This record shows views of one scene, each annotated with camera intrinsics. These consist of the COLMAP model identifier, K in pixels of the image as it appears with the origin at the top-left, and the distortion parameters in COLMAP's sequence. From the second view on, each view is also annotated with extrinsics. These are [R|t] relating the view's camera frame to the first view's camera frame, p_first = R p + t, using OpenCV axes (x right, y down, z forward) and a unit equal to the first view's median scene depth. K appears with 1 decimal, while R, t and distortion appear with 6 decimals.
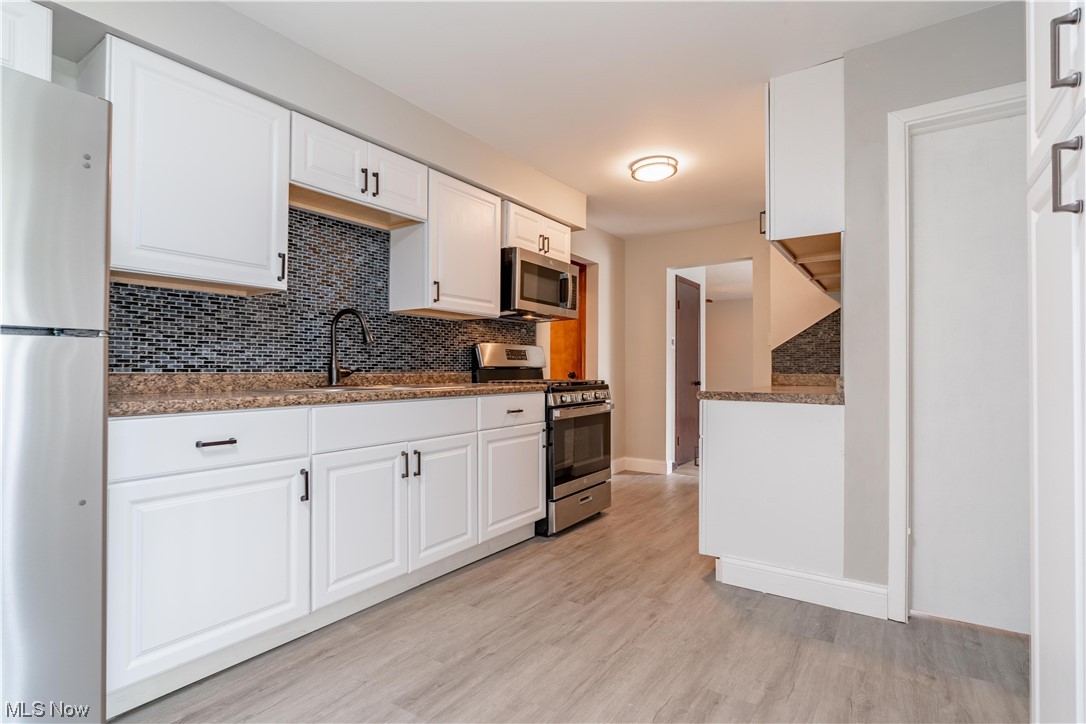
lens RADIAL K [[525.0, 0, 545.2], [0, 525.0, 362.8], [0, 0, 1]] dist [-0.004789, -0.000958]
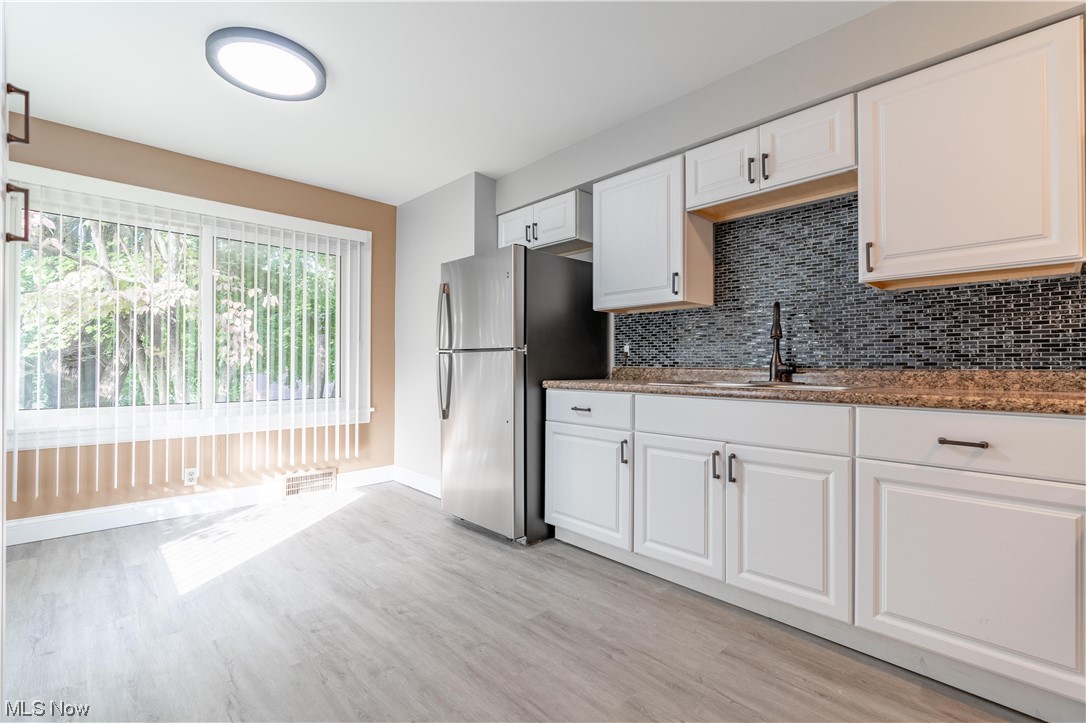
lens RADIAL K [[494.4, 0, 550.7], [0, 494.4, 359.8], [0, 0, 1]] dist [-0.006700, 0.003071]
pose [[-0.197860, -0.007652, -0.980200, 0.676523], [0.012136, 0.999874, -0.010255, 0.008004], [0.980155, -0.013924, -0.197742, 0.885571]]
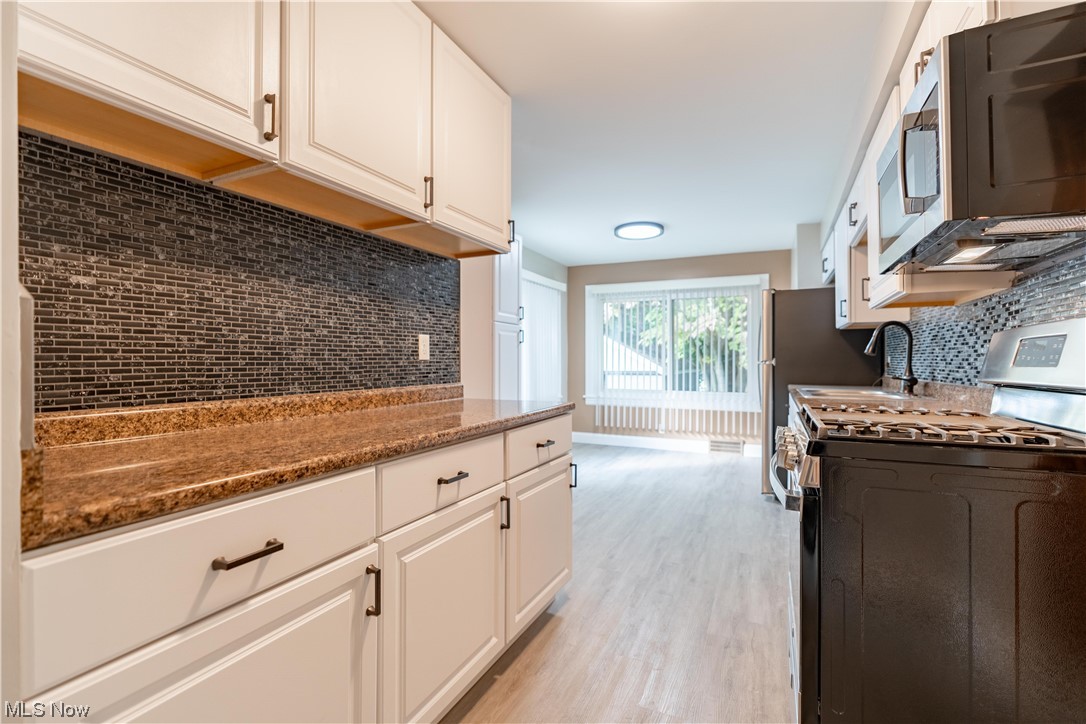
lens RADIAL K [[494.4, 0, 542.2], [0, 494.4, 359.3], [0, 0, 1]] dist [-0.006700, 0.003071]
pose [[-0.987820, -0.003487, -0.155562, 0.557927], [-0.000087, 0.999761, -0.021857, -0.003158], [0.155601, -0.021577, -0.987584, 2.153865]]
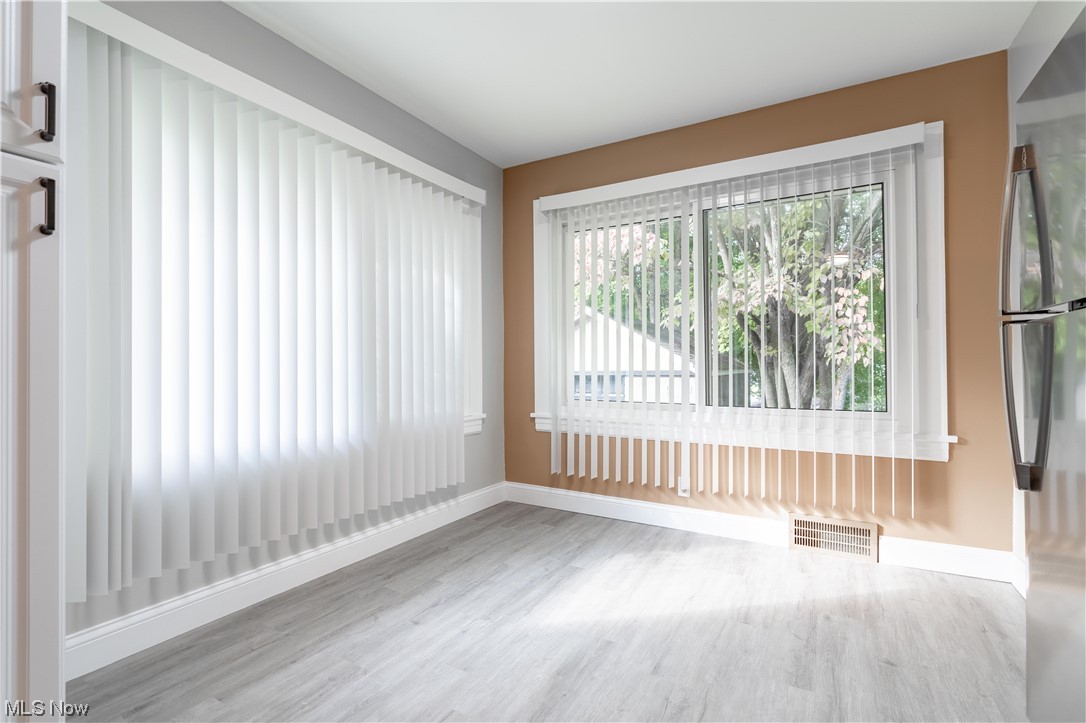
lens RADIAL K [[494.4, 0, 545.7], [0, 494.4, 358.9], [0, 0, 1]] dist [-0.006700, 0.003071]
pose [[-0.997013, 0.002507, -0.077190, -0.061598], [0.004959, 0.999489, -0.031585, 0.029990], [0.077071, -0.031873, -0.996516, 0.821432]]
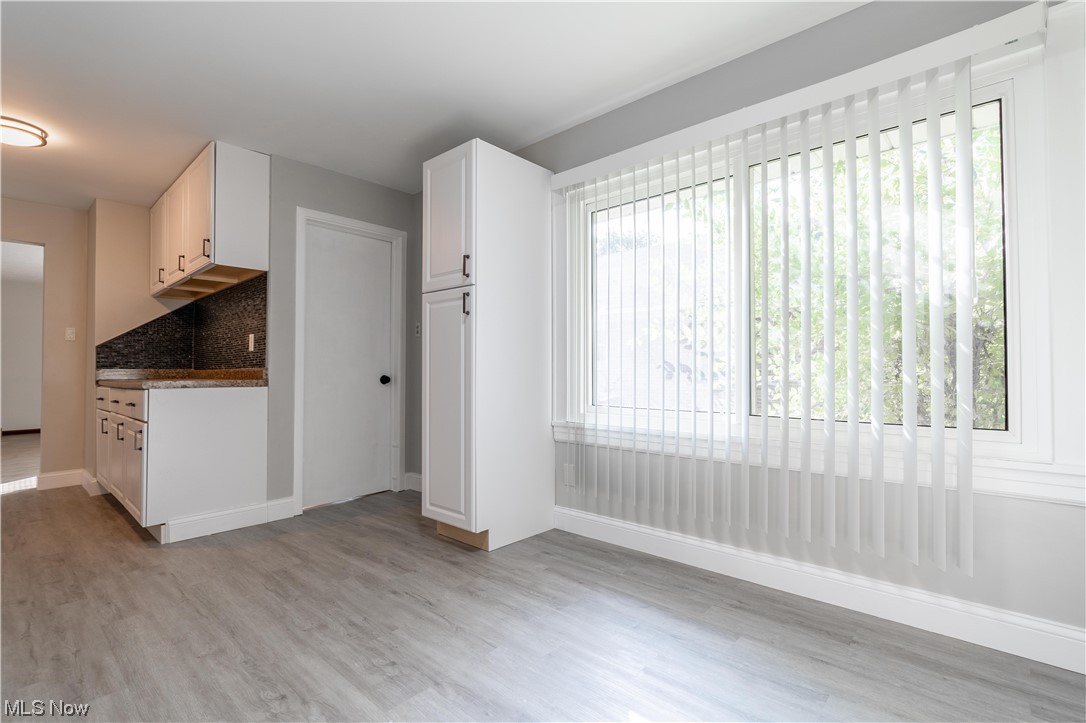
lens RADIAL K [[494.4, 0, 540.8], [0, 494.4, 365.1], [0, 0, 1]] dist [-0.006700, 0.003071]
pose [[0.135796, 0.010380, 0.990682, -0.729827], [-0.012515, 0.999883, -0.008761, 0.020807], [-0.990658, -0.011209, 0.135910, 0.029772]]
